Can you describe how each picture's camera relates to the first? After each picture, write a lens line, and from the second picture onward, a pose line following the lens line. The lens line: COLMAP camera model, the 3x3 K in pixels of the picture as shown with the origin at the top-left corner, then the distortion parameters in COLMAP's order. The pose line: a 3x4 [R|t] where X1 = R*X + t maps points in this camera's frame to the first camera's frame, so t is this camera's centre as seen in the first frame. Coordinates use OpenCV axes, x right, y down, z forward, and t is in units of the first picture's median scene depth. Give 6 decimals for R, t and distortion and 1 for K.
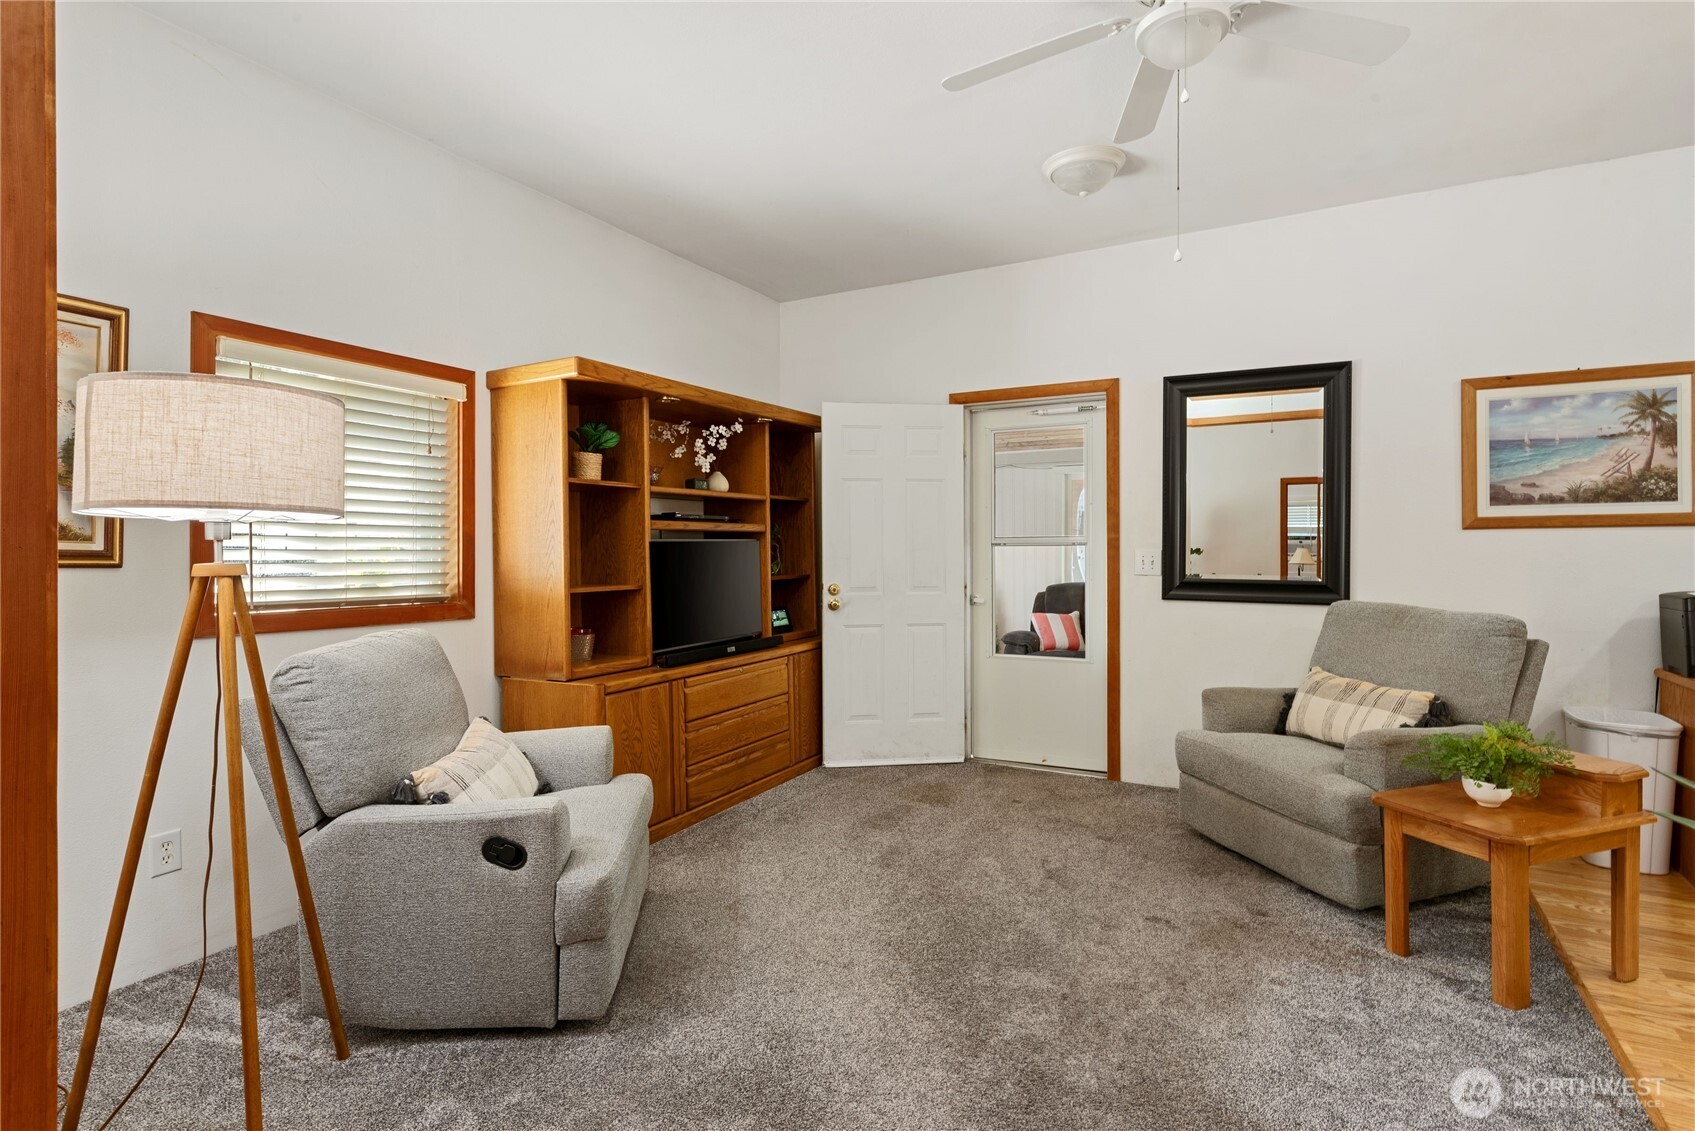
lens RADIAL K [[866.2, 0, 840.2], [0, 866.2, 551.8], [0, 0, 1]] dist [-0.000115, -0.000220]
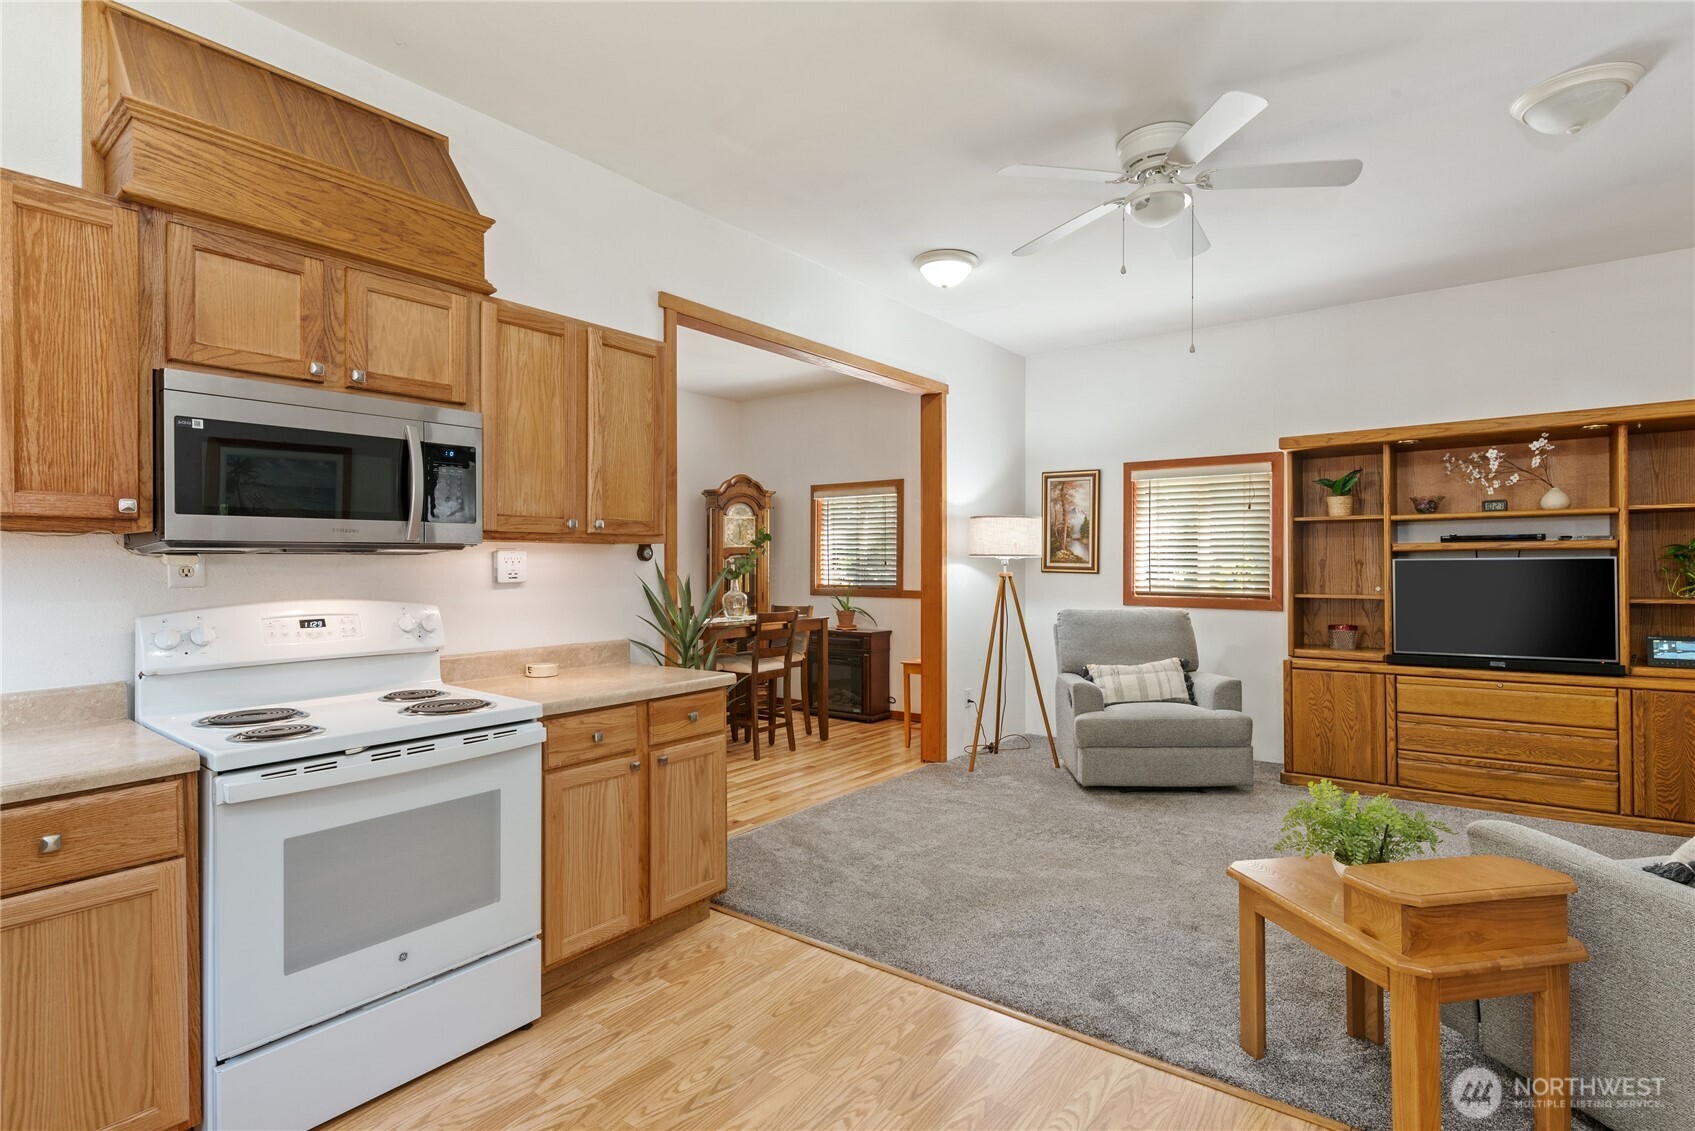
lens RADIAL K [[821.9, 0, 847.5], [0, 821.9, 565.5], [0, 0, 1]] dist [0.001266, 0.000118]
pose [[-0.146299, 0.005619, -0.989224, 1.097876], [0.003536, 0.999980, 0.005157, -0.014210], [0.989234, -0.002743, -0.146316, 0.432189]]
